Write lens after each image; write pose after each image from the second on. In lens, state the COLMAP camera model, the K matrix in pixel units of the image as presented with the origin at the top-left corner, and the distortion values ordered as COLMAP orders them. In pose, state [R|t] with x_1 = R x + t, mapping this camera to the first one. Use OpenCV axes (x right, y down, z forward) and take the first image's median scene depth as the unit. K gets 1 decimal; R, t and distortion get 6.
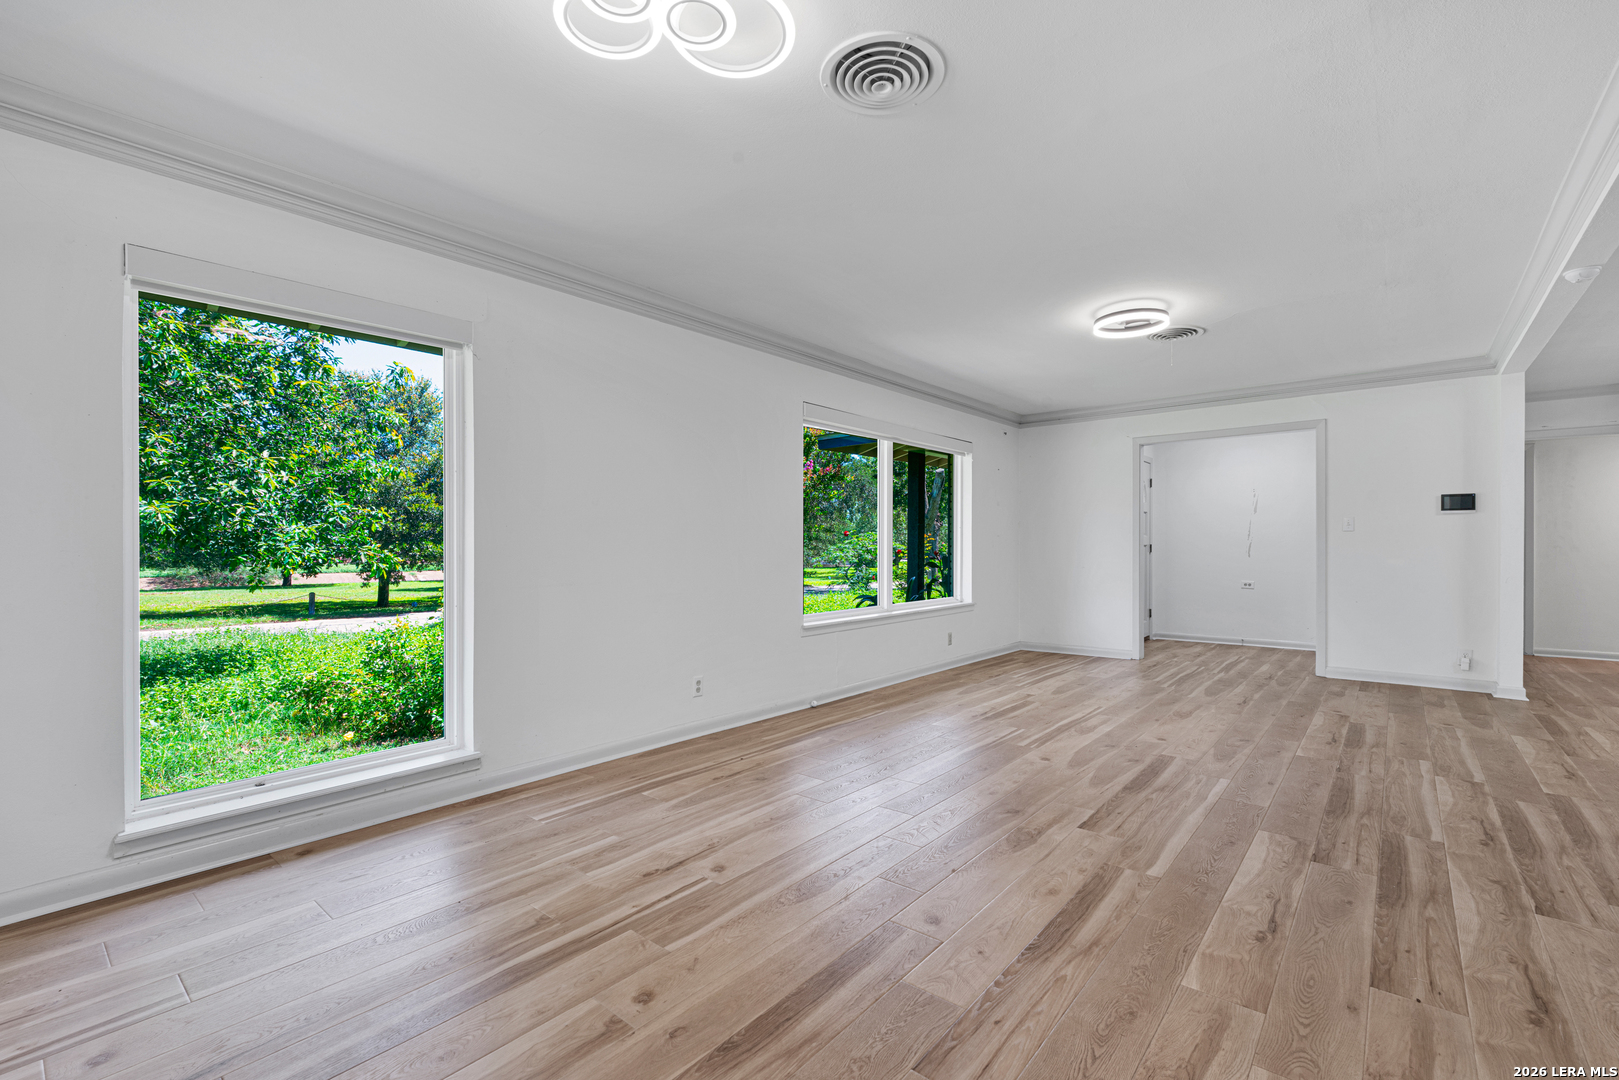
lens RADIAL K [[734.9, 0, 809.0], [0, 734.9, 532.5], [0, 0, 1]] dist [-0.005710, -0.000517]
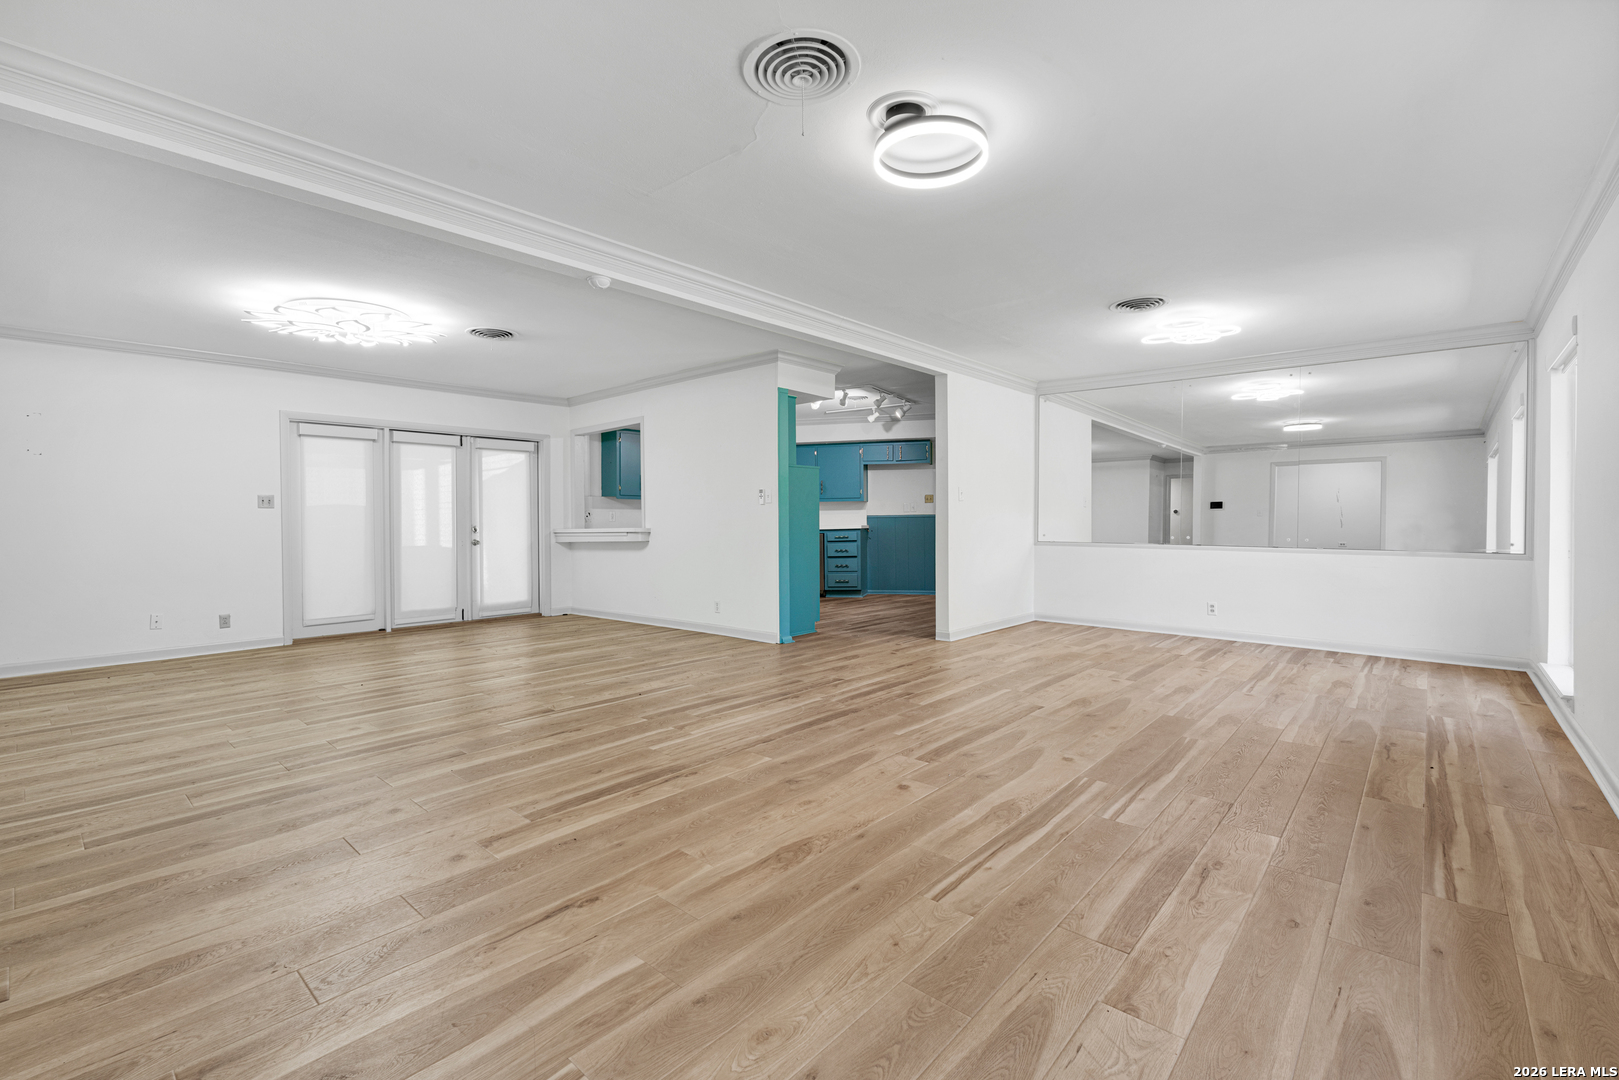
lens RADIAL K [[734.9, 0, 813.8], [0, 734.9, 527.0], [0, 0, 1]] dist [-0.005710, -0.000517]
pose [[-0.999805, 0.003741, 0.019383, 0.615476], [0.003776, 0.999991, 0.001796, 0.032372], [-0.019376, 0.001869, -0.999811, 1.907194]]
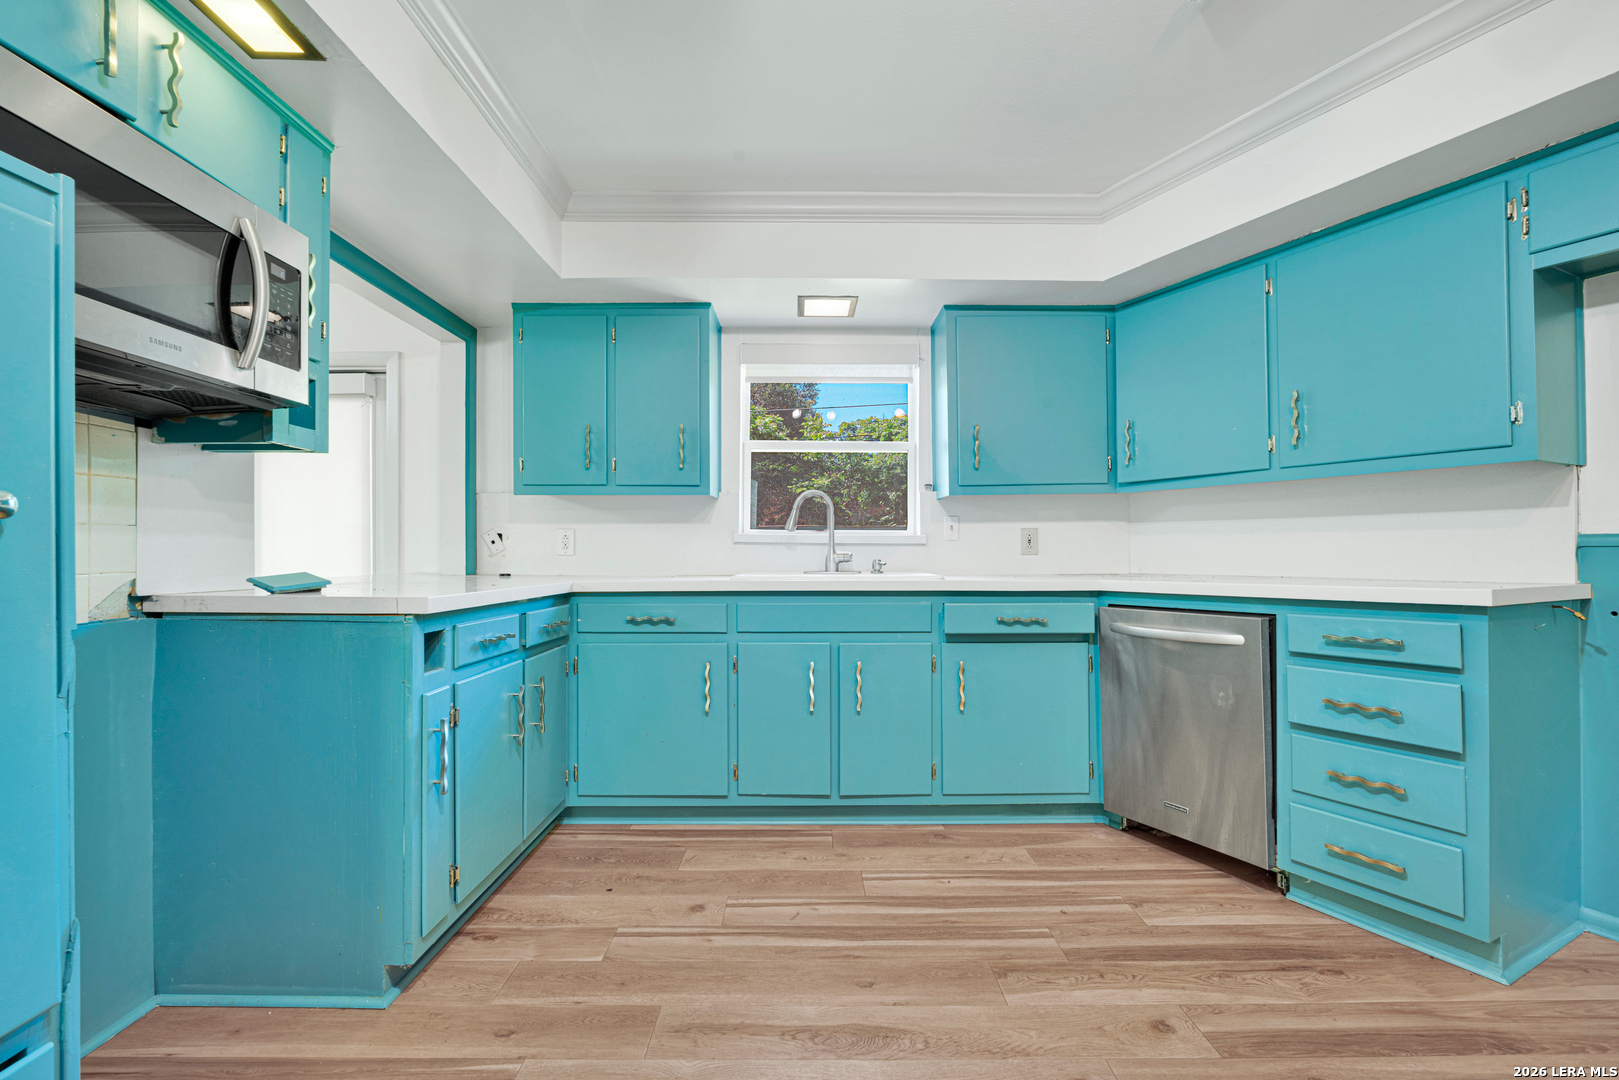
lens RADIAL K [[734.9, 0, 814.8], [0, 734.9, 572.1], [0, 0, 1]] dist [-0.005710, -0.000517]
pose [[-0.630639, 0.001777, 0.776074, 0.592950], [-0.012347, 0.999848, -0.012323, 0.032673], [-0.775978, -0.017354, -0.630522, 1.690950]]
